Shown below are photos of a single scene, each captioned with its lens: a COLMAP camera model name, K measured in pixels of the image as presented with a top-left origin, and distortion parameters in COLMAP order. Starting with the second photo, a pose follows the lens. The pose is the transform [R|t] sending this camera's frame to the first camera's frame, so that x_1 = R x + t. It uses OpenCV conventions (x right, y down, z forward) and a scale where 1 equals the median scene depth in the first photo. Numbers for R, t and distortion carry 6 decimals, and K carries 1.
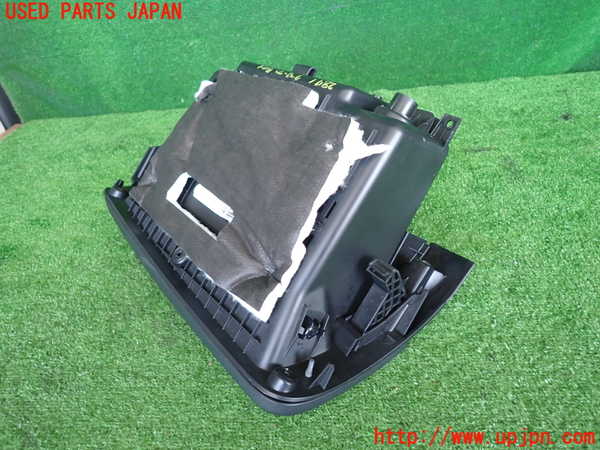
lens RADIAL K [[447.4, 0, 296.0], [0, 447.4, 224.1], [0, 0, 1]] dist [0.023319, -0.008871]
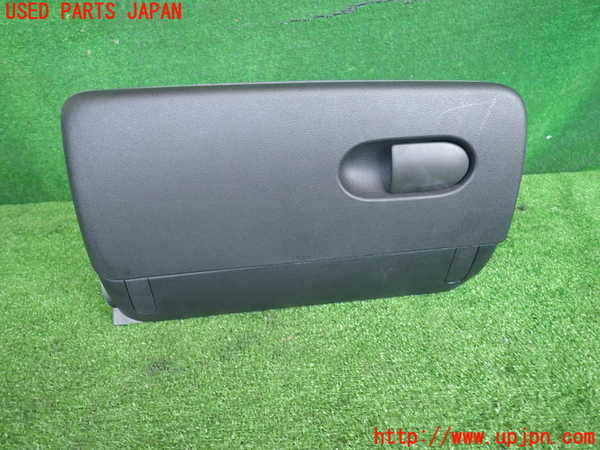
lens RADIAL K [[447.4, 0, 298.1], [0, 447.4, 227.0], [0, 0, 1]] dist [0.023319, -0.008871]
pose [[0.993087, 0.031326, 0.113121, -0.022481], [-0.000942, 0.965825, -0.259192, 0.092440], [-0.117374, 0.257294, 0.959178, 0.129774]]
